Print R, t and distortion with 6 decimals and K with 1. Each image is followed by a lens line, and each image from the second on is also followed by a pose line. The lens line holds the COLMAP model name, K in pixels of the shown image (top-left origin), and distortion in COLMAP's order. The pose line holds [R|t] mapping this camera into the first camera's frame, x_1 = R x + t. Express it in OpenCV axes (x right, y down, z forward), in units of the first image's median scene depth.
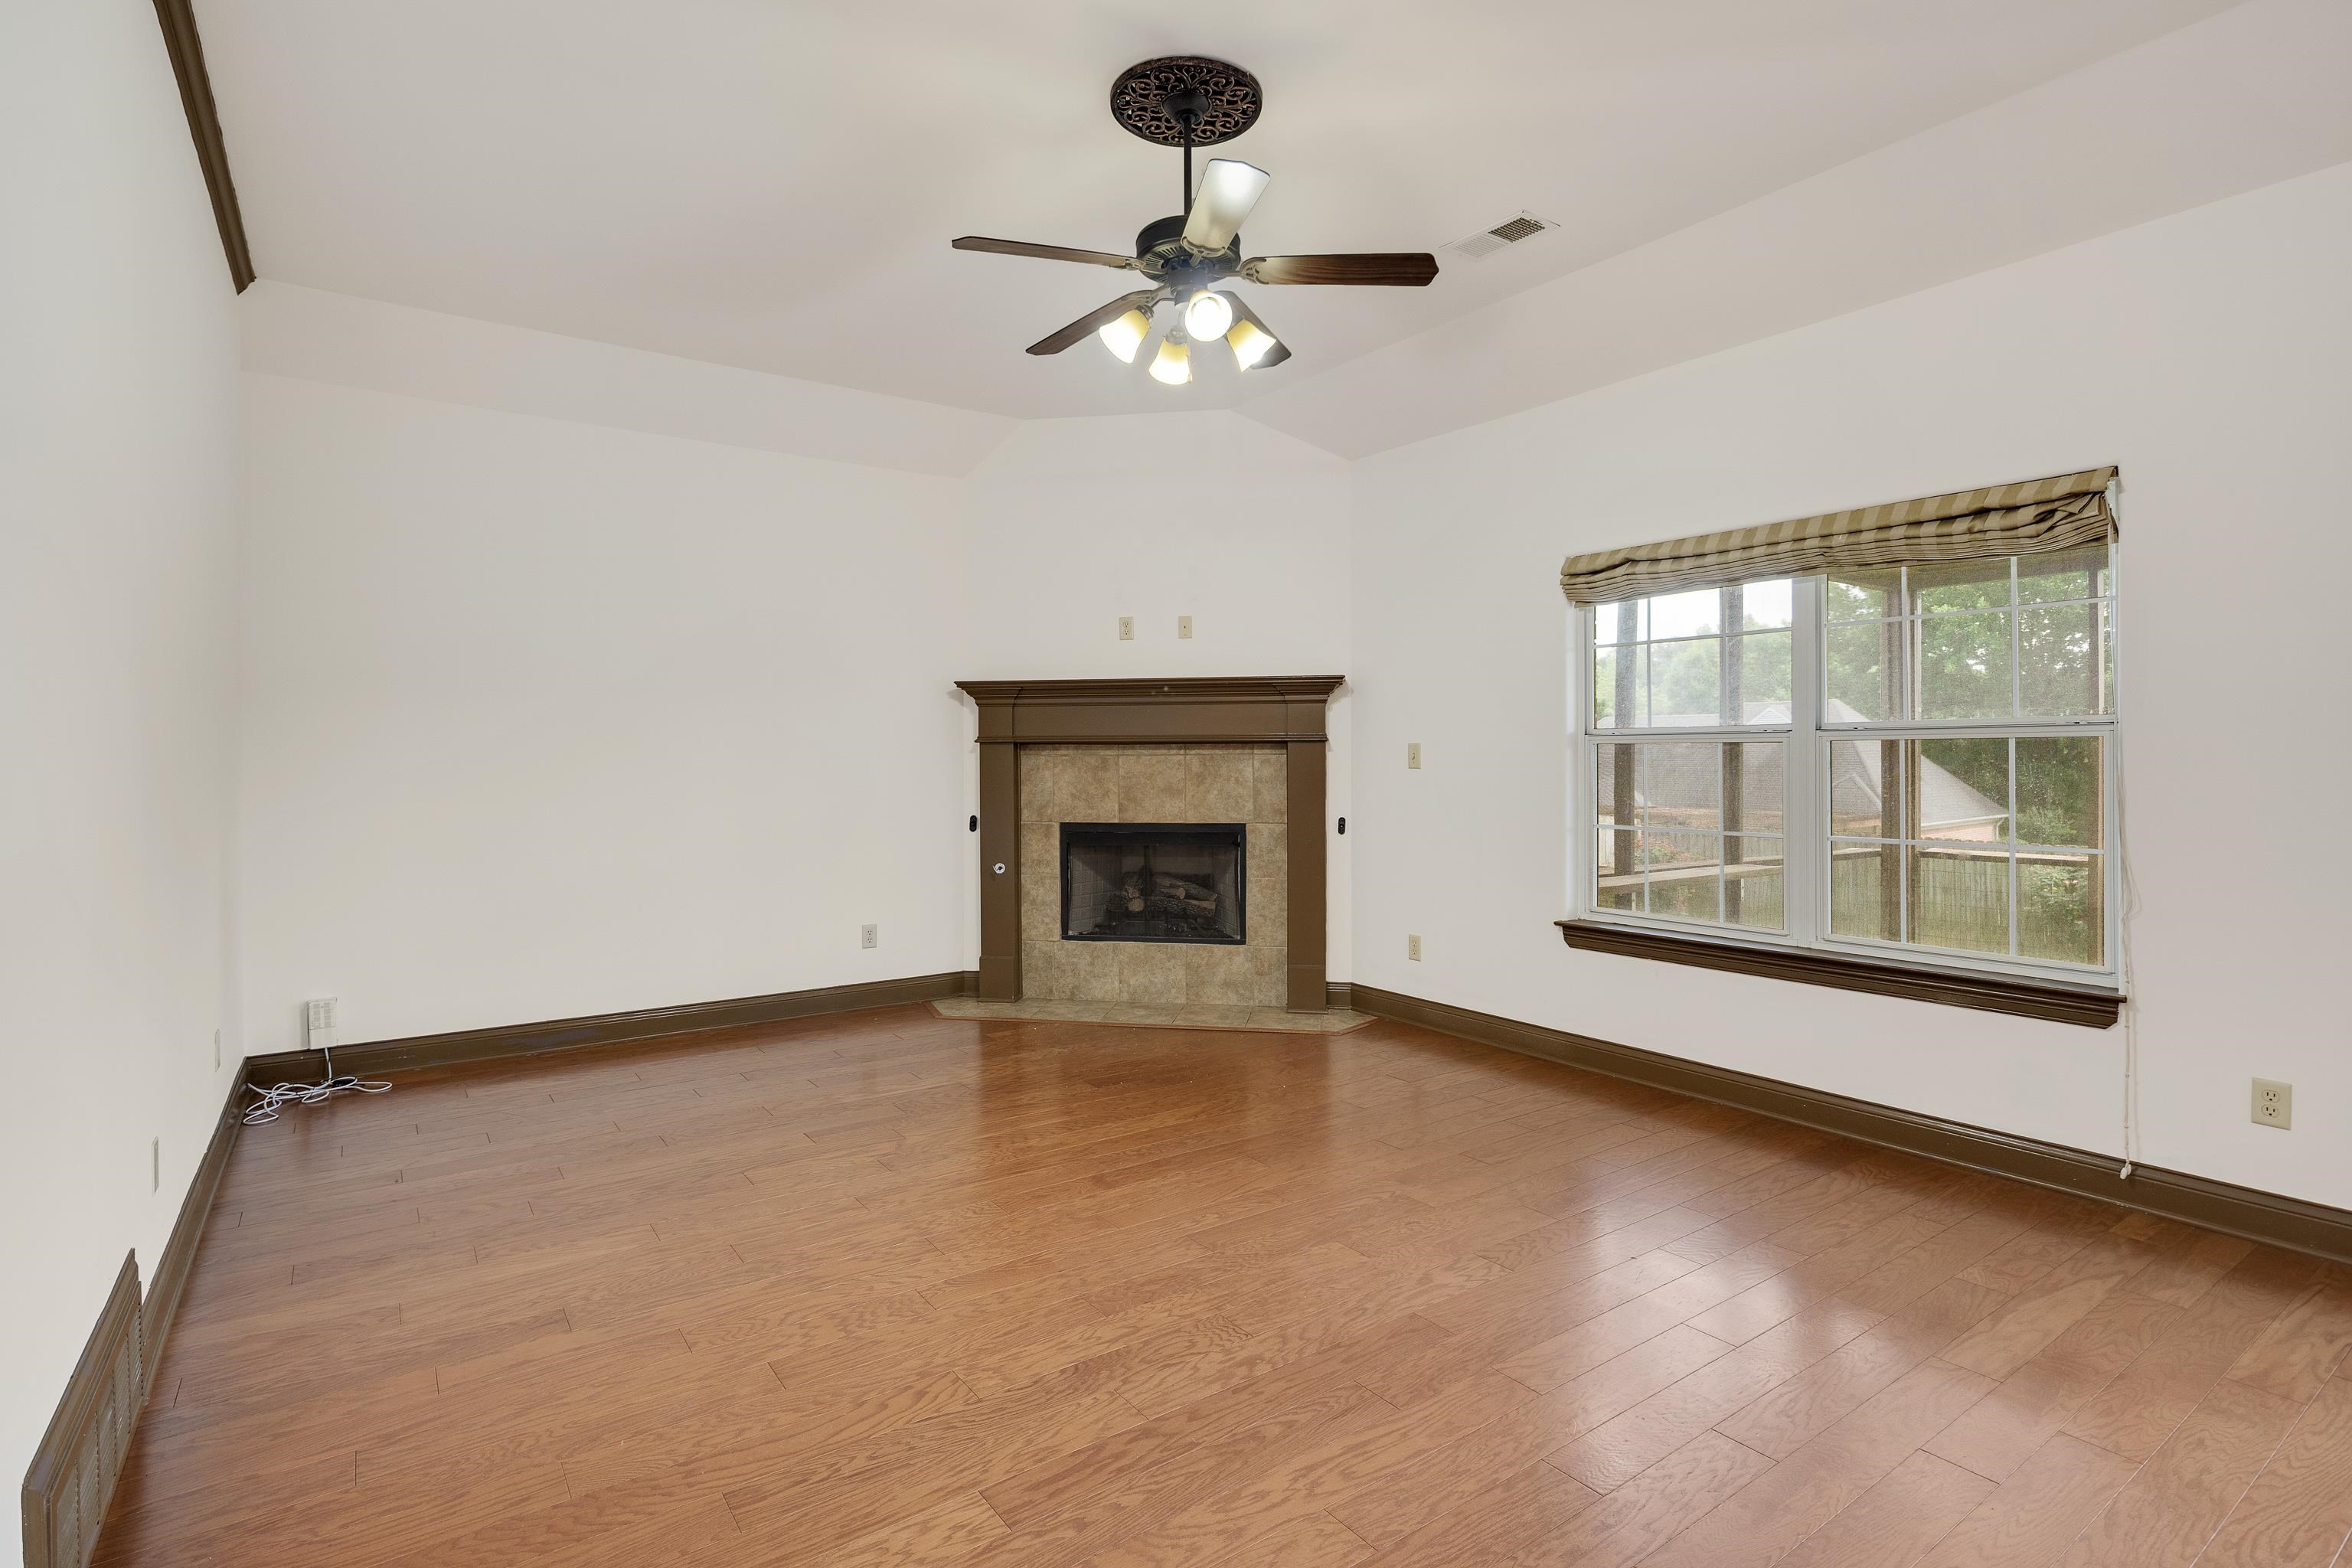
lens RADIAL K [[1137.4, 0, 1160.3], [0, 1137.4, 767.4], [0, 0, 1]] dist [0.001601, -0.001452]
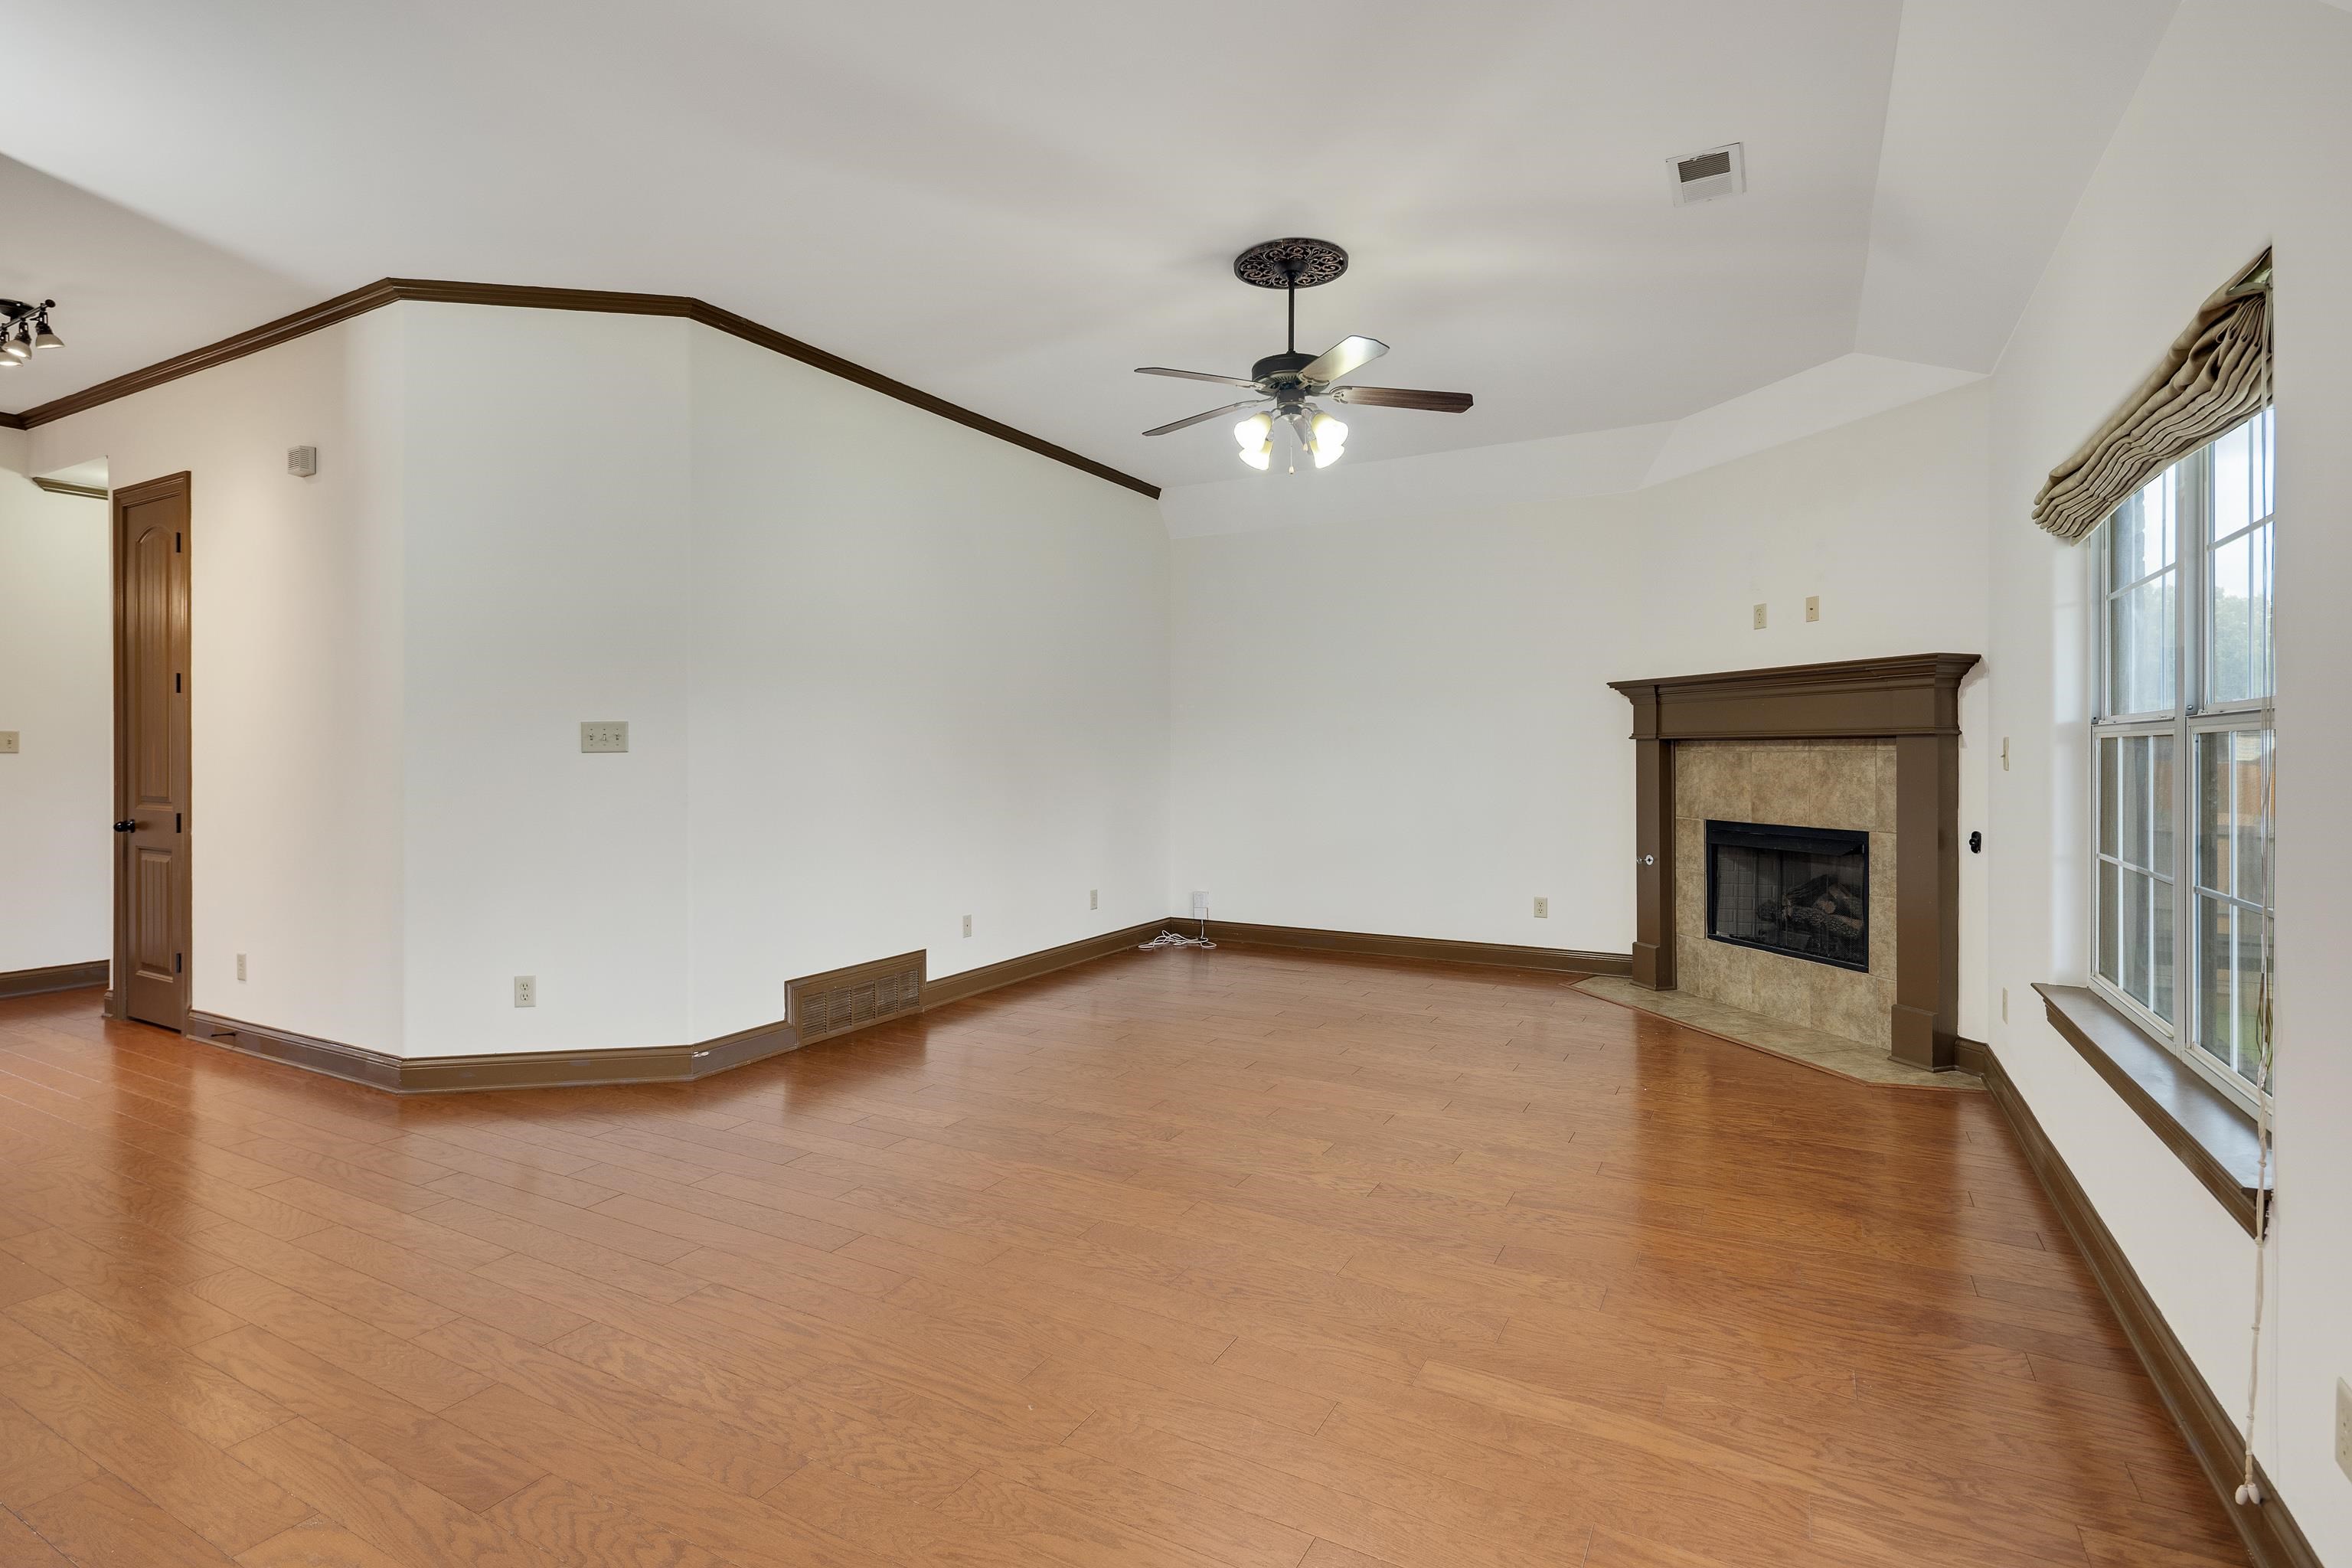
lens RADIAL K [[1137.4, 0, 1160.3], [0, 1137.4, 767.4], [0, 0, 1]] dist [0.001601, -0.001452]
pose [[0.436393, 0.015987, -0.899614, 0.608977], [-0.011467, 0.999860, 0.012205, -0.003474], [0.899683, 0.004990, 0.436515, 0.146036]]
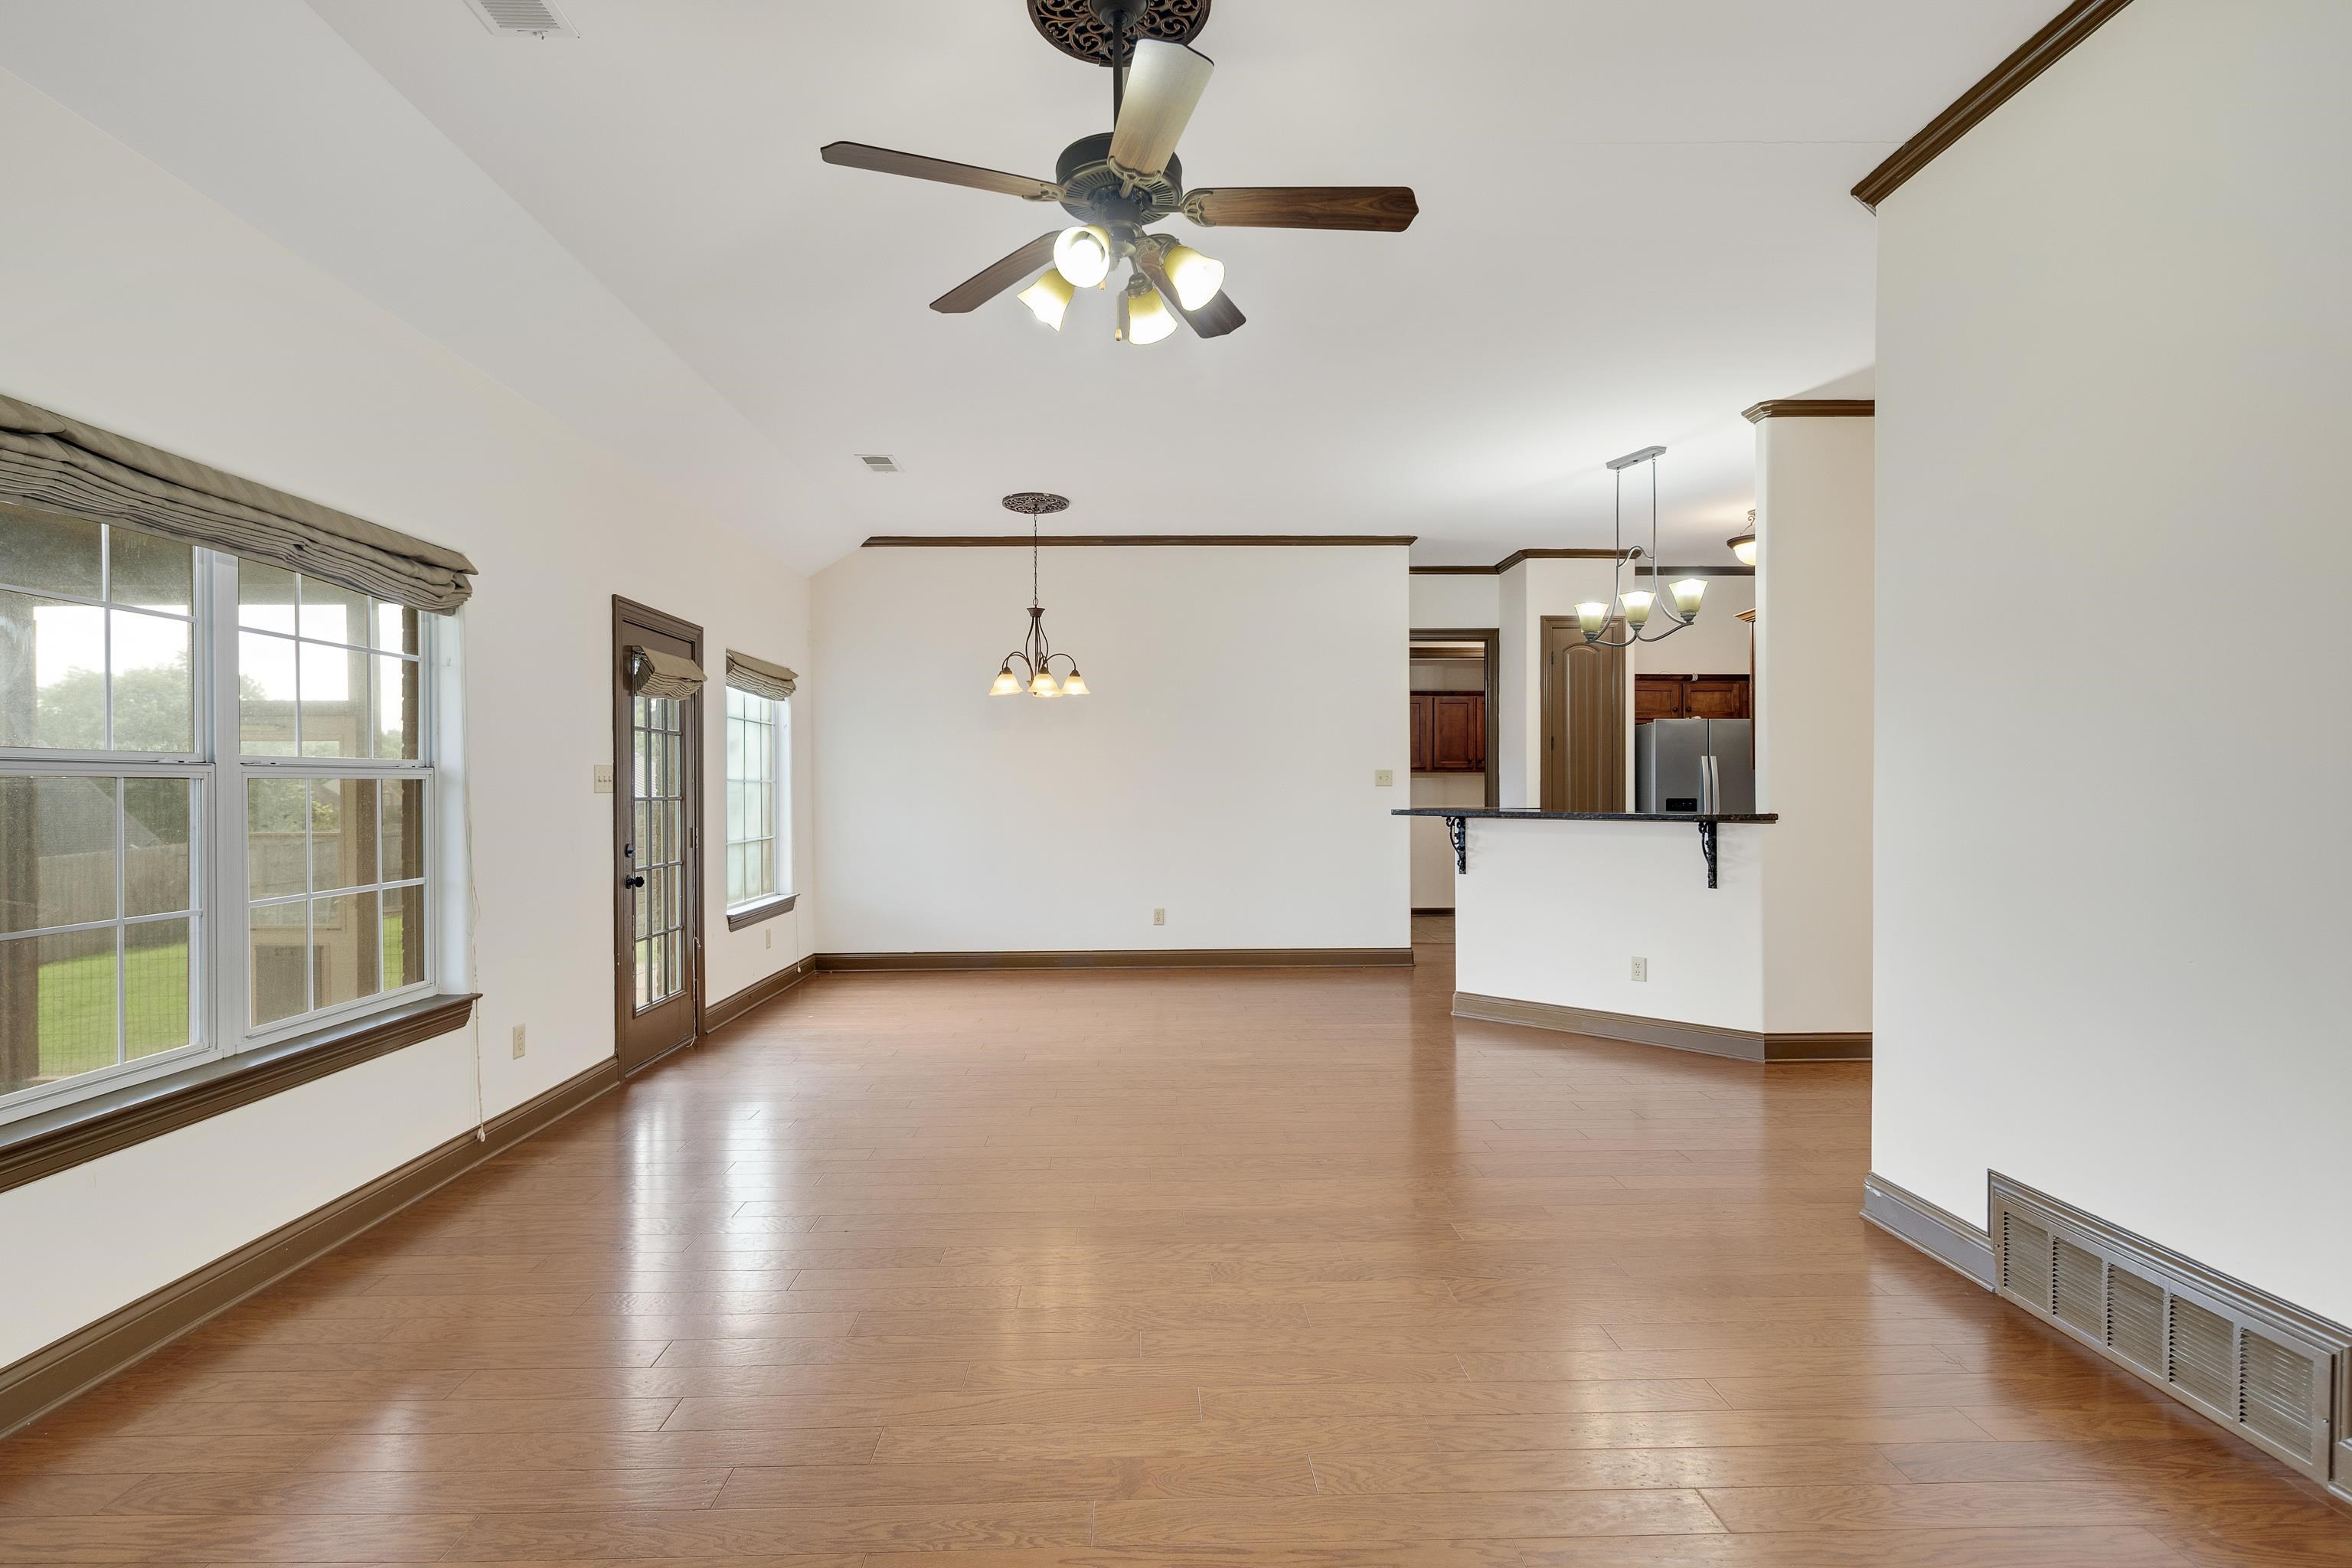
lens RADIAL K [[1137.4, 0, 1160.3], [0, 1137.4, 767.4], [0, 0, 1]] dist [0.001601, -0.001452]
pose [[-0.831970, 0.018580, 0.554510, -0.242966], [0.015285, 0.999827, -0.010568, -0.008586], [-0.554610, -0.000317, -0.832110, 0.882631]]
